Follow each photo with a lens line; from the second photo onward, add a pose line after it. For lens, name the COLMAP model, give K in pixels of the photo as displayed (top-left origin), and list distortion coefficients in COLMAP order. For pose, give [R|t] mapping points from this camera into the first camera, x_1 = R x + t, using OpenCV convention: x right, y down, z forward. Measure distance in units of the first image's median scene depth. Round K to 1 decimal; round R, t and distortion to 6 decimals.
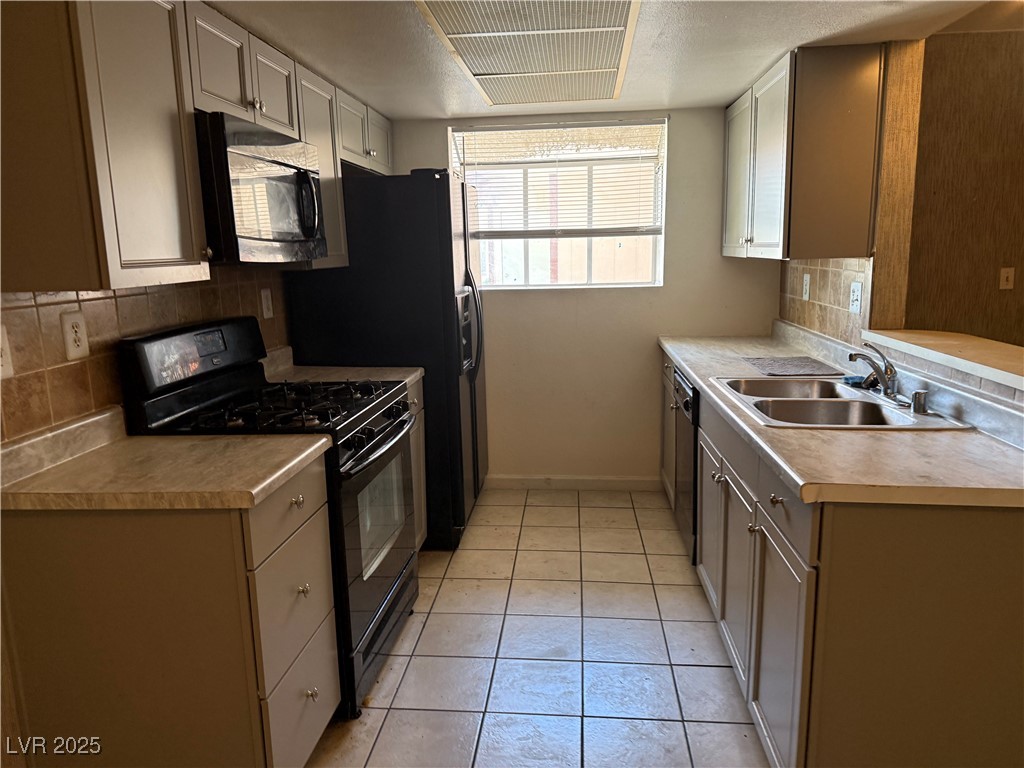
lens RADIAL K [[739.1, 0, 512.0], [0, 739.1, 384.0], [0, 0, 1]] dist [0.185546, -0.297590]
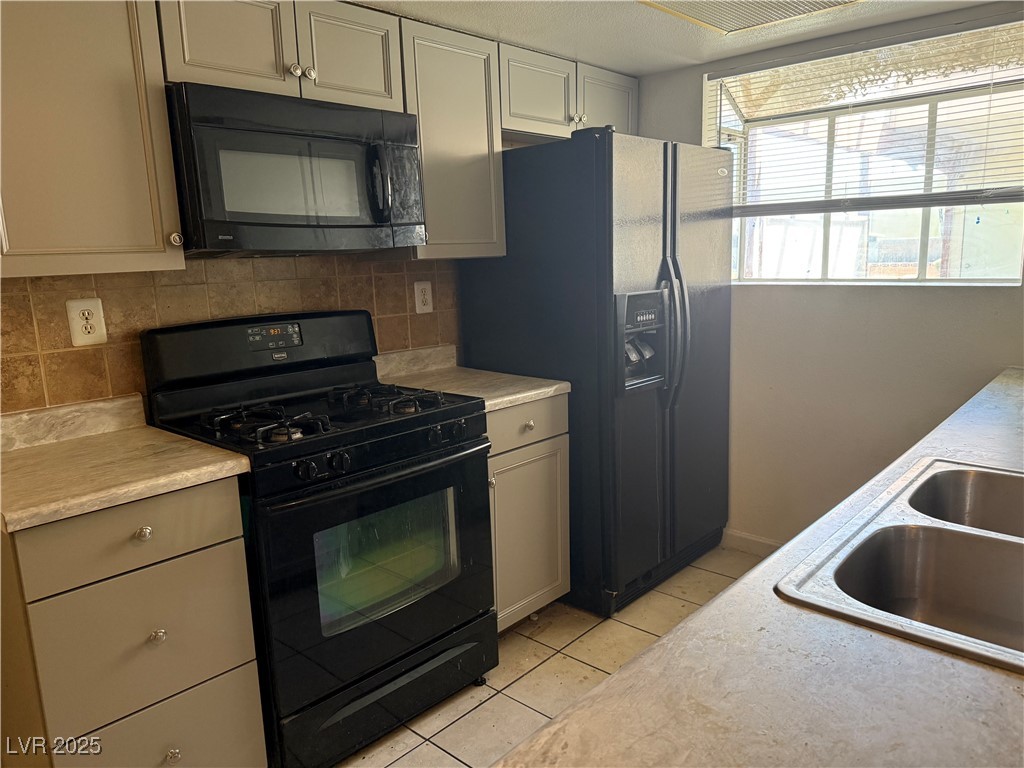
lens RADIAL K [[738.7, 0, 508.0], [0, 738.7, 390.4], [0, 0, 1]] dist [0.028548, -0.034161]
pose [[0.791180, 0.108184, -0.601939, 0.385978], [-0.095463, 0.994012, 0.053173, -0.063254], [0.604087, 0.015393, 0.796769, 0.428818]]
